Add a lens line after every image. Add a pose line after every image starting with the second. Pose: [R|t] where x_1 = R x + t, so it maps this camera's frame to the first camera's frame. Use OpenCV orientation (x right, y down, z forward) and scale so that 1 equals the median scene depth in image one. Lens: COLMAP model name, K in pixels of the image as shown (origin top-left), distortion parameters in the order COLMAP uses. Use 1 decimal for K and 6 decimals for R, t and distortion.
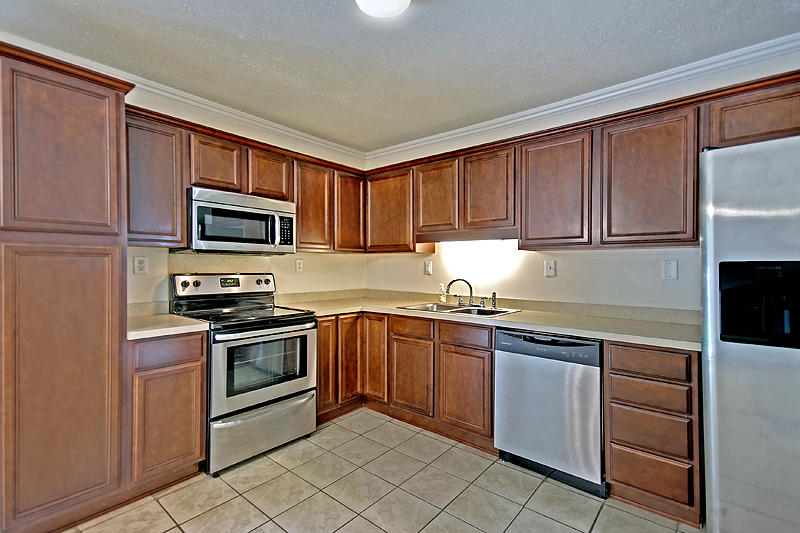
lens RADIAL K [[369.2, 0, 403.3], [0, 369.2, 270.0], [0, 0, 1]] dist [0.005034, -0.001514]
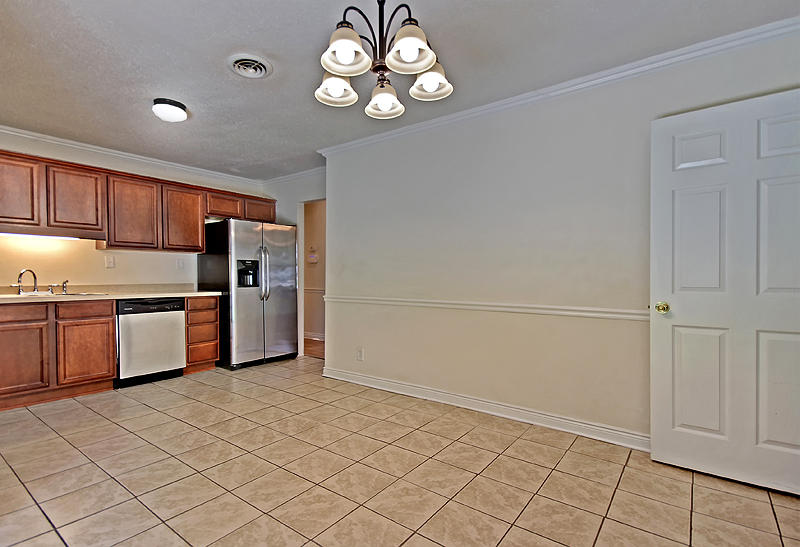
lens RADIAL K [[376.3, 0, 407.9], [0, 376.3, 267.8], [0, 0, 1]] dist [0.020567, -0.004408]
pose [[-0.081608, 0.010287, 0.996611, -1.317331], [0.006784, 0.999929, -0.009765, 0.046259], [-0.996641, 0.005964, -0.081672, -0.041676]]
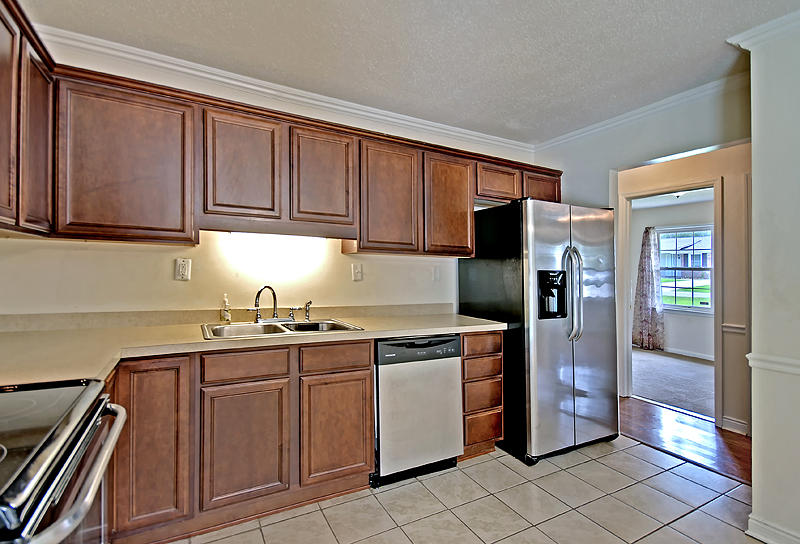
lens RADIAL K [[383.7, 0, 407.0], [0, 383.7, 262.4], [0, 0, 1]] dist [0.007724, -0.000110]
pose [[0.354229, 0.019277, 0.934960, -0.562645], [-0.008965, 0.999812, -0.017217, -0.014443], [-0.935116, -0.002283, 0.354335, 0.580387]]
